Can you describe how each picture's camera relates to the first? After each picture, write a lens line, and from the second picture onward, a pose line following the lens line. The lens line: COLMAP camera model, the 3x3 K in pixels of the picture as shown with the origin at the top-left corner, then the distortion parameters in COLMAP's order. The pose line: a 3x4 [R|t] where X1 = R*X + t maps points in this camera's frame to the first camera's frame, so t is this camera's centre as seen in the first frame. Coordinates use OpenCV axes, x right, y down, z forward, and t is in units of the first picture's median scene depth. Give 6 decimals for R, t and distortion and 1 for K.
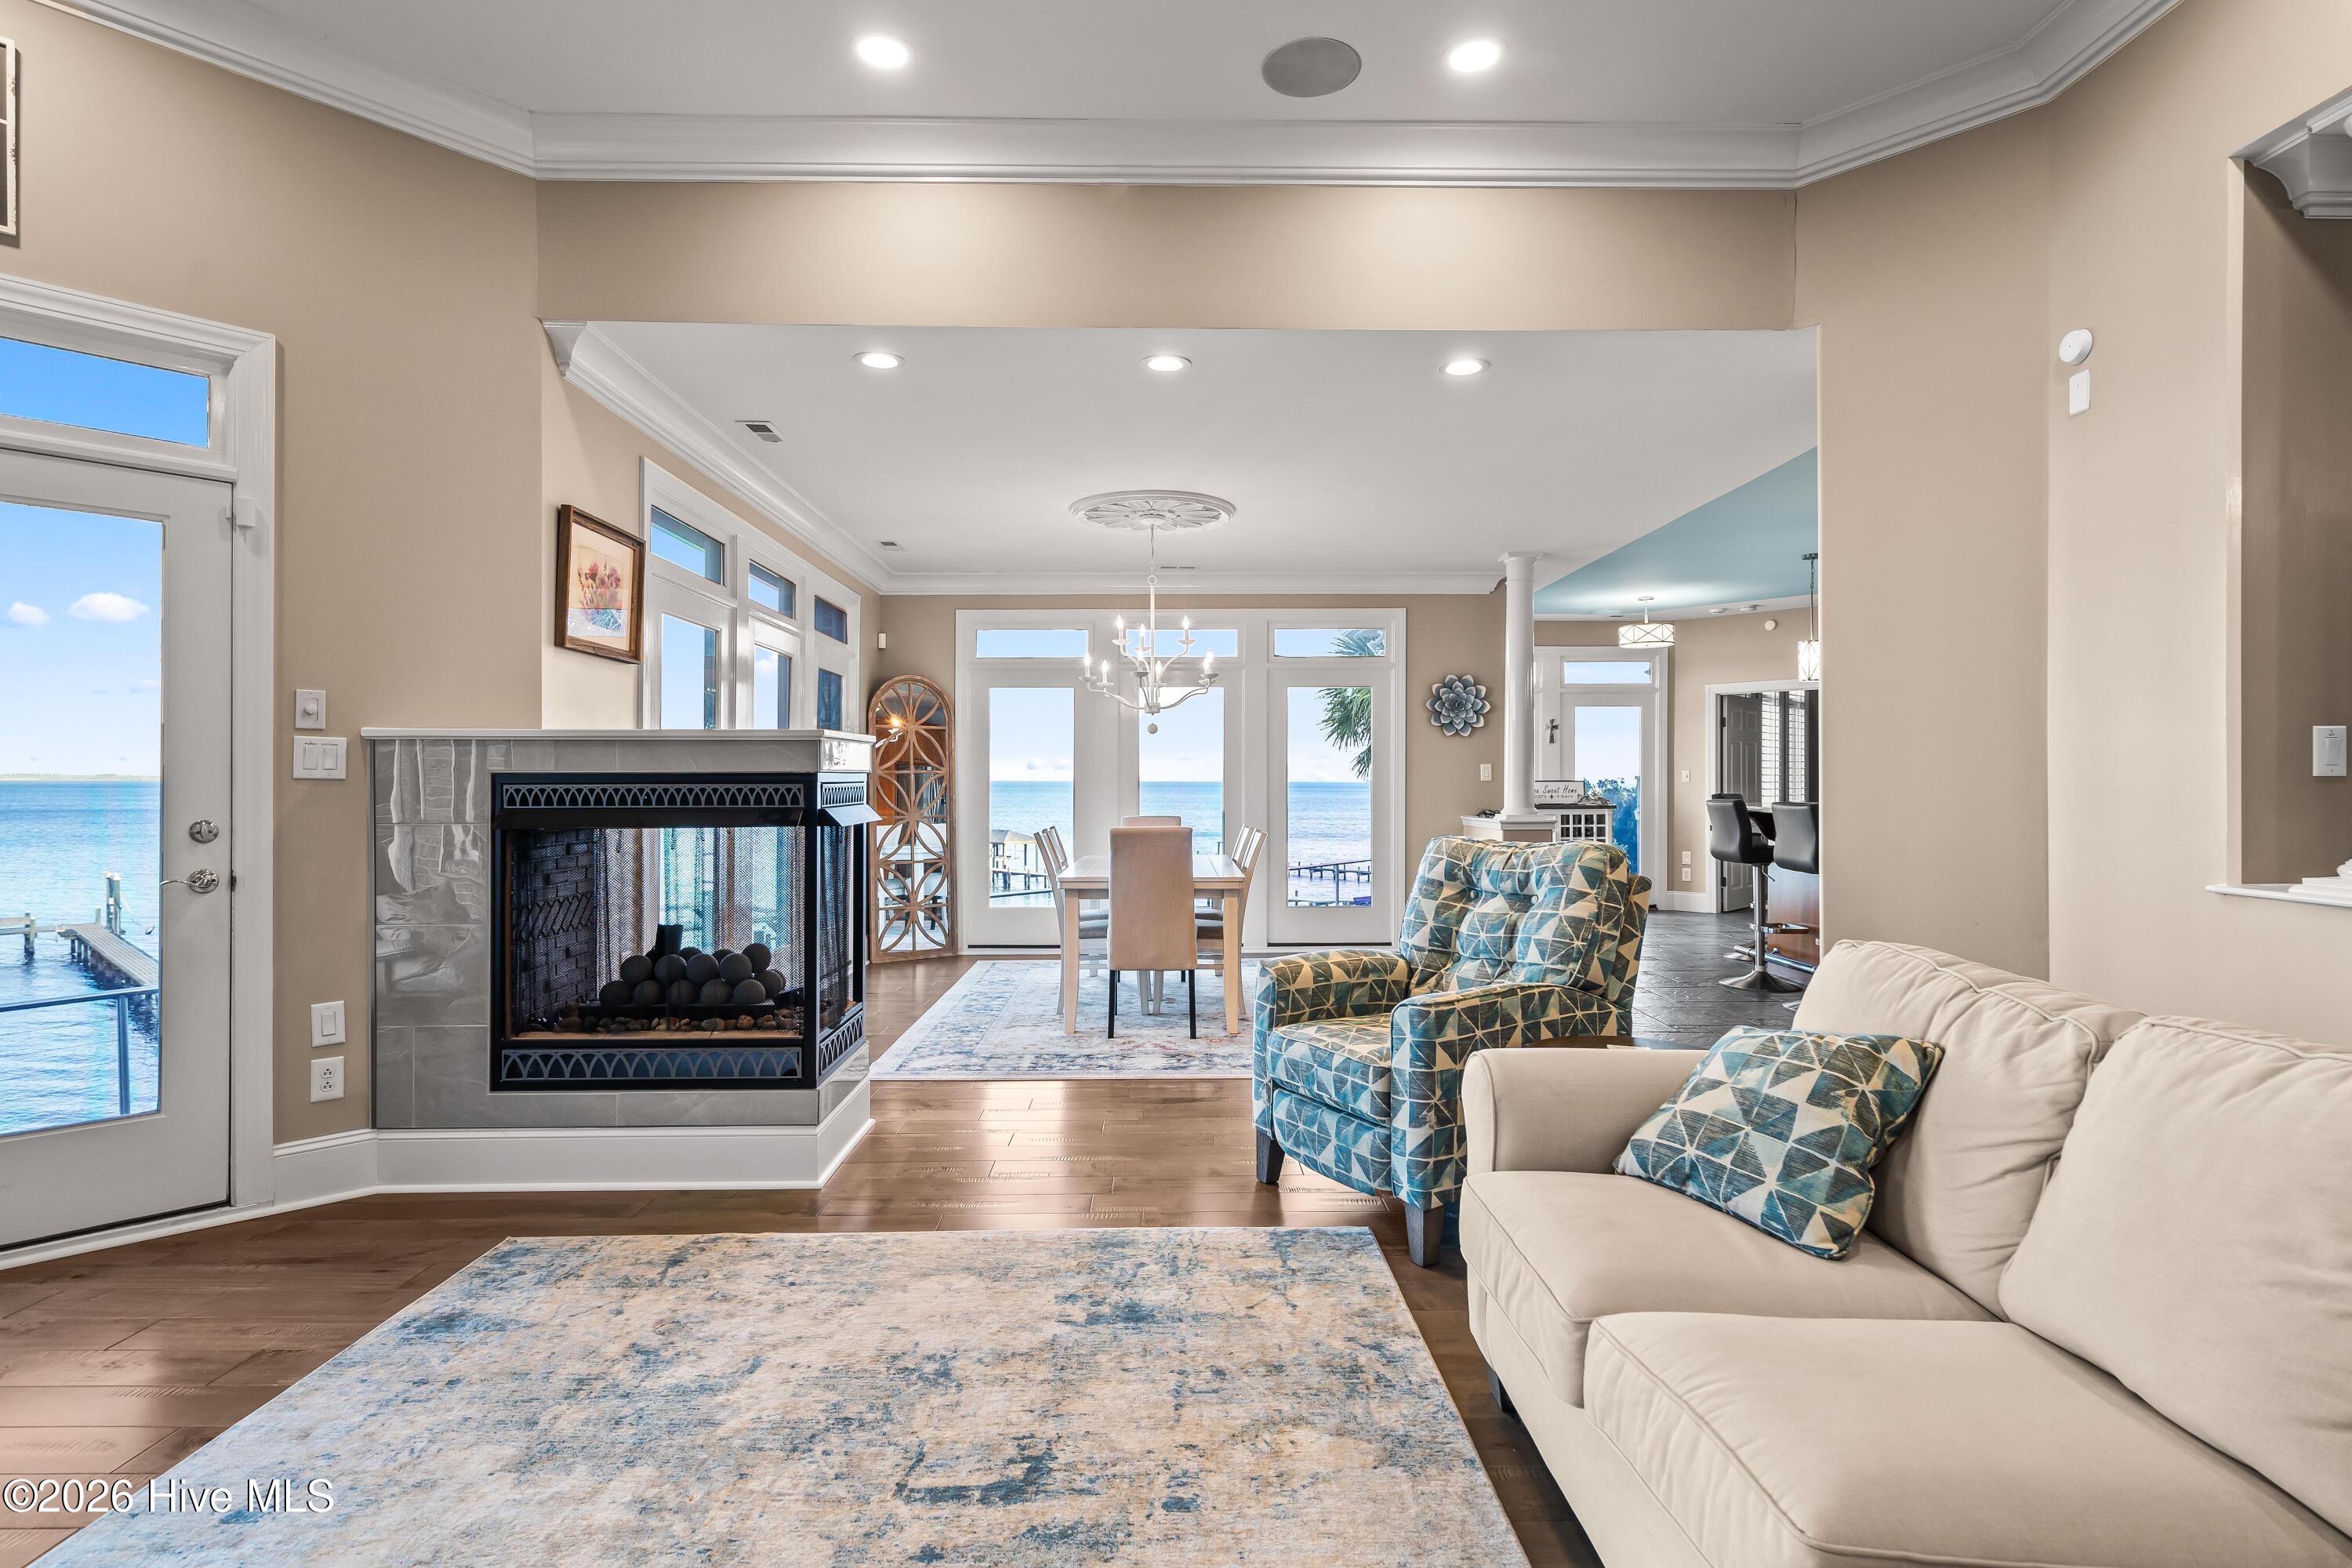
lens RADIAL K [[1171.4, 0, 1170.2], [0, 1171.4, 777.2], [0, 0, 1]] dist [0.000398, 0.001594]
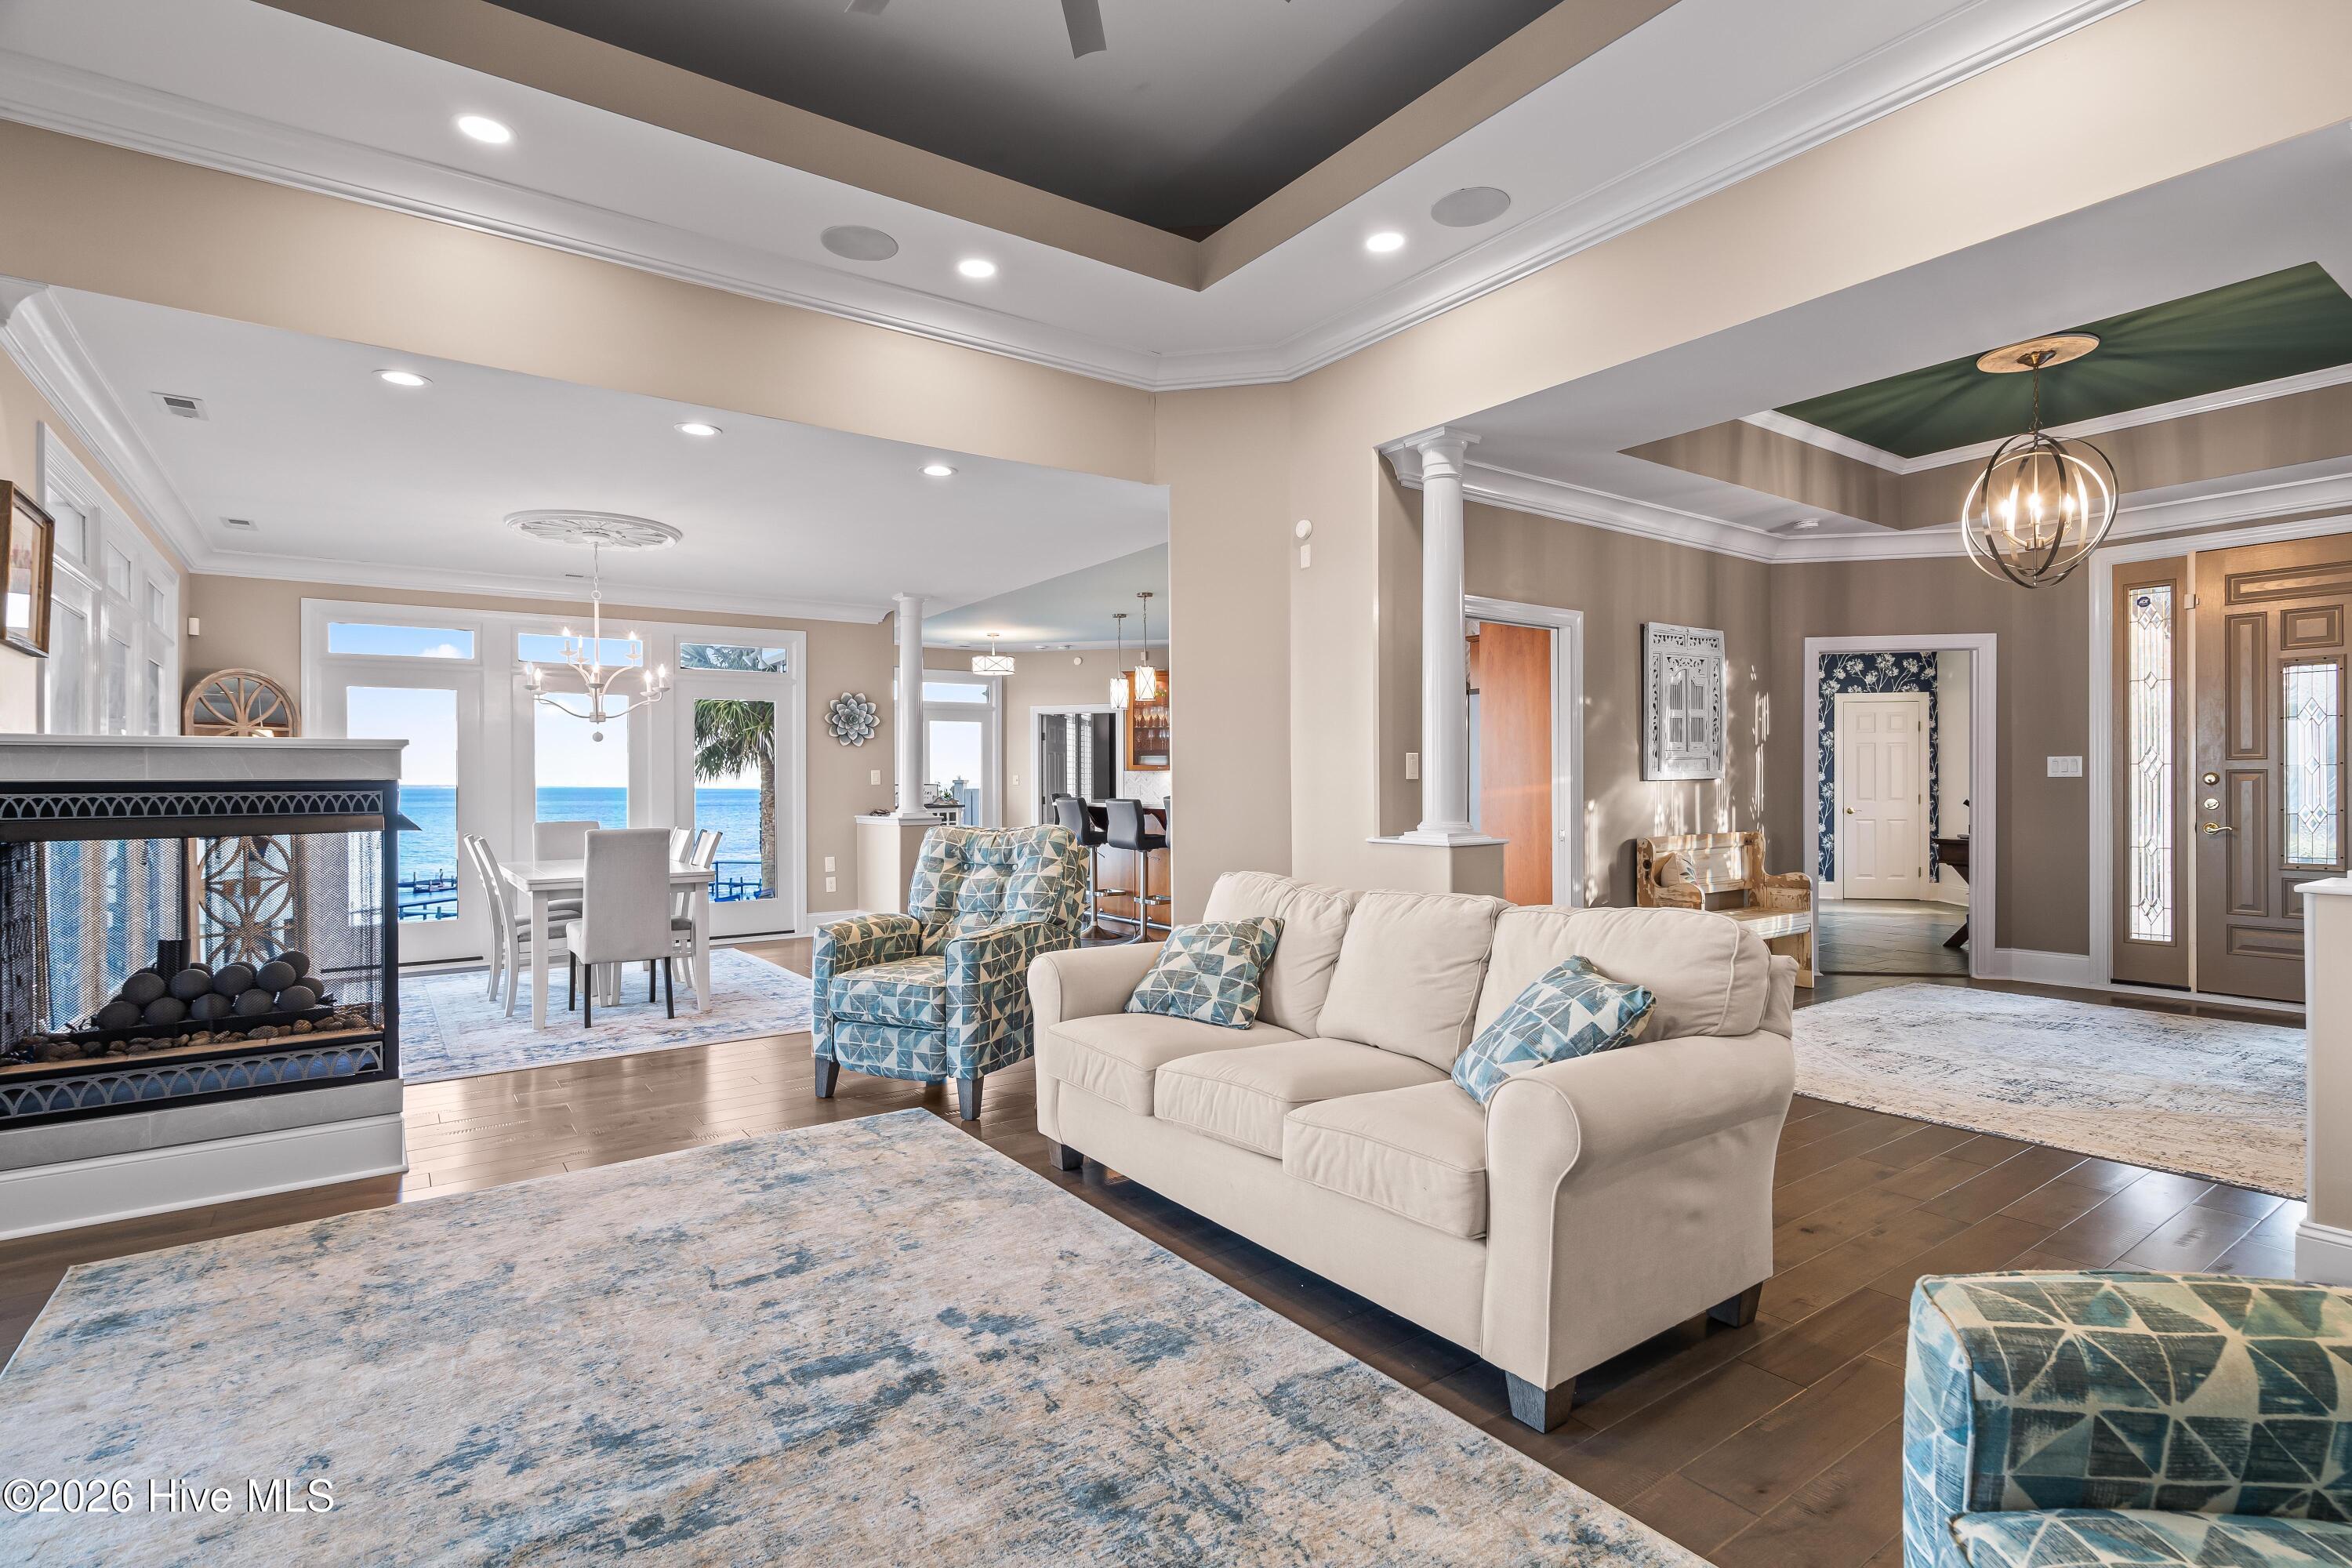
lens RADIAL K [[1144.4, 0, 1183.5], [0, 1144.4, 783.7], [0, 0, 1]] dist [0.001791, 0.001048]
pose [[0.820254, -0.005349, 0.571974, -0.349343], [0.004115, 0.999986, 0.003451, -0.001400], [-0.571984, -0.000477, 0.820264, -0.287592]]
